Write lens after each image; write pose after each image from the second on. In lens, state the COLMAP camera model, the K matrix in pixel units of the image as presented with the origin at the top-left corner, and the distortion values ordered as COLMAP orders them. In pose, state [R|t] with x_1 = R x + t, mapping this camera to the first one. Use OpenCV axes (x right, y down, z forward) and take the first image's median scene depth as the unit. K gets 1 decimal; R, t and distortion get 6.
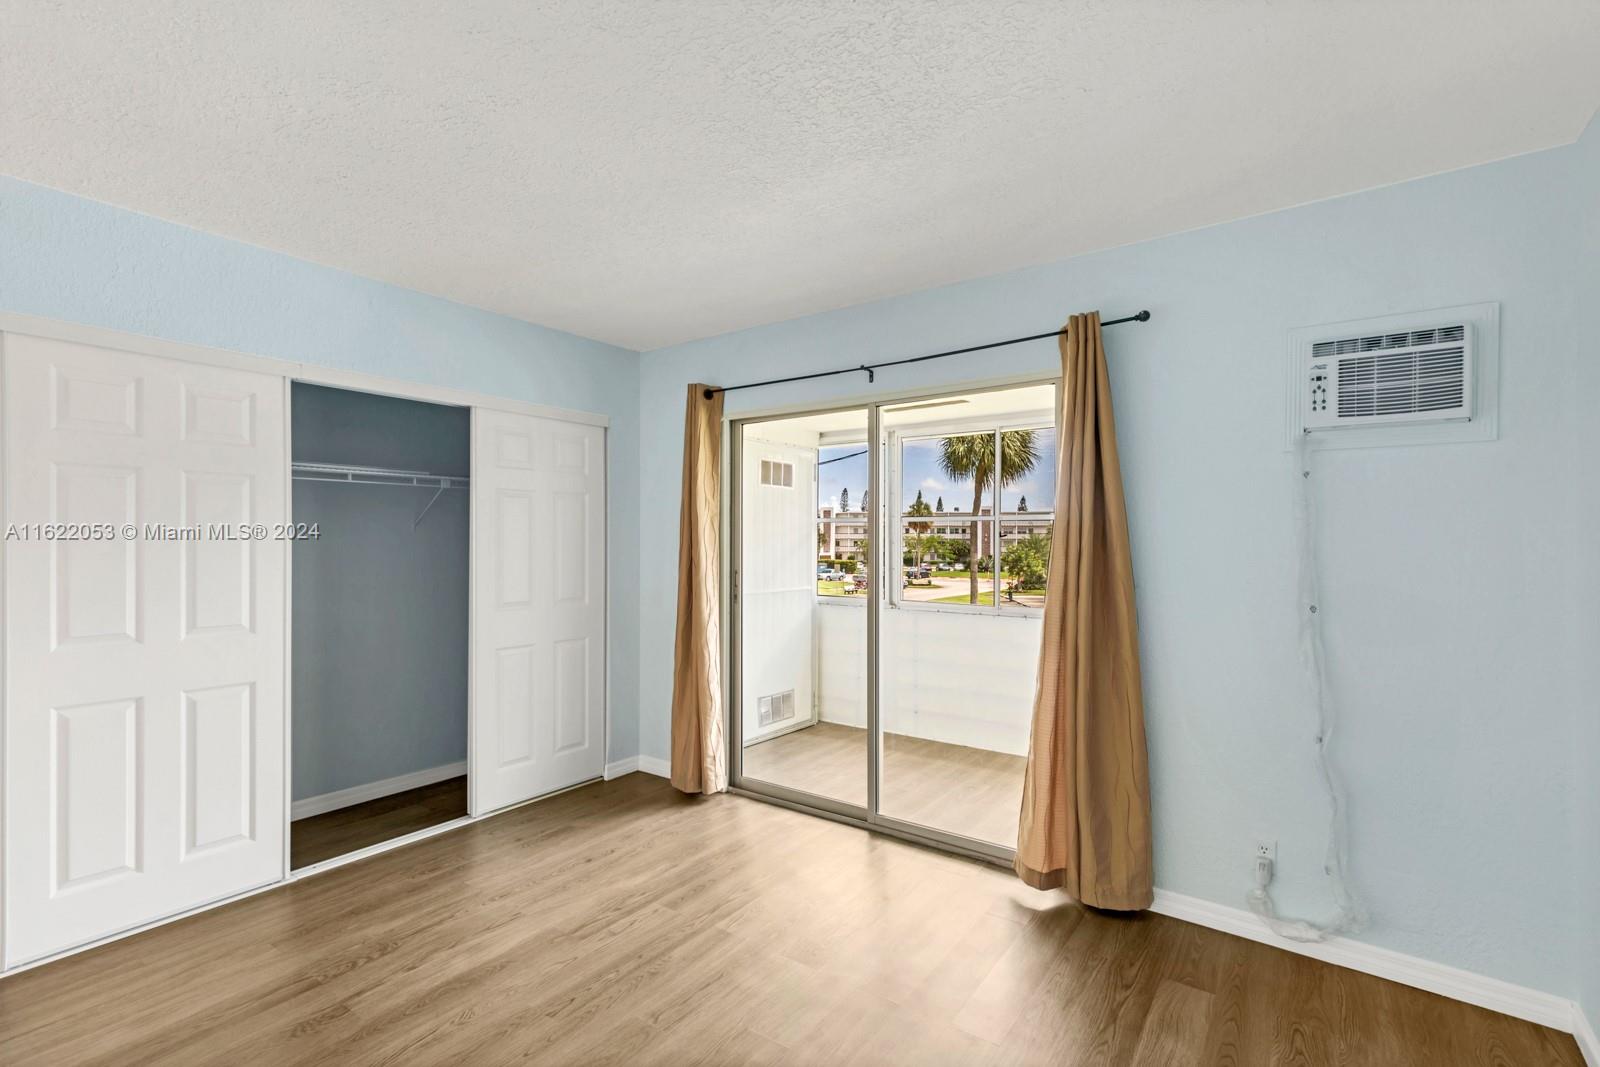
lens RADIAL K [[732.5, 0, 801.1], [0, 732.5, 545.1], [0, 0, 1]] dist [0.017037, 0.000289]
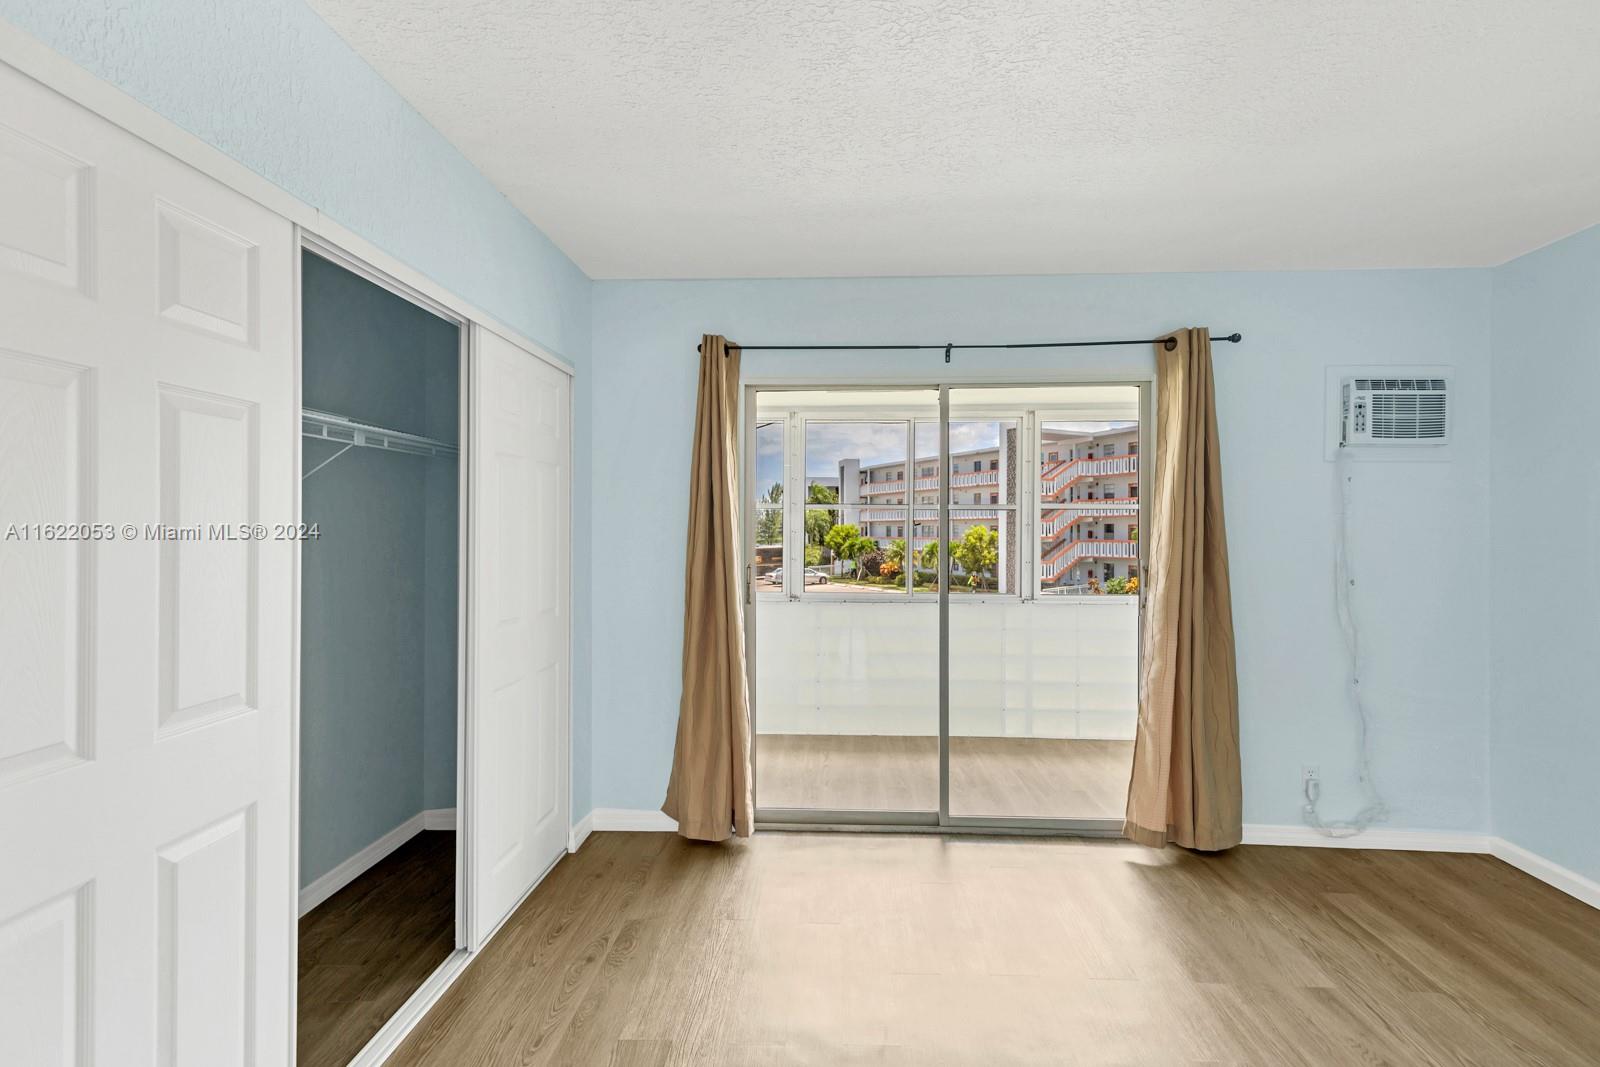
lens RADIAL K [[749.4, 0, 814.3], [0, 749.4, 540.1], [0, 0, 1]] dist [0.014746, -0.000553]
pose [[0.835181, -0.006992, 0.549931, -0.749765], [0.001754, 0.999948, 0.010050, -0.003551], [-0.549973, -0.007429, 0.835150, 0.365270]]
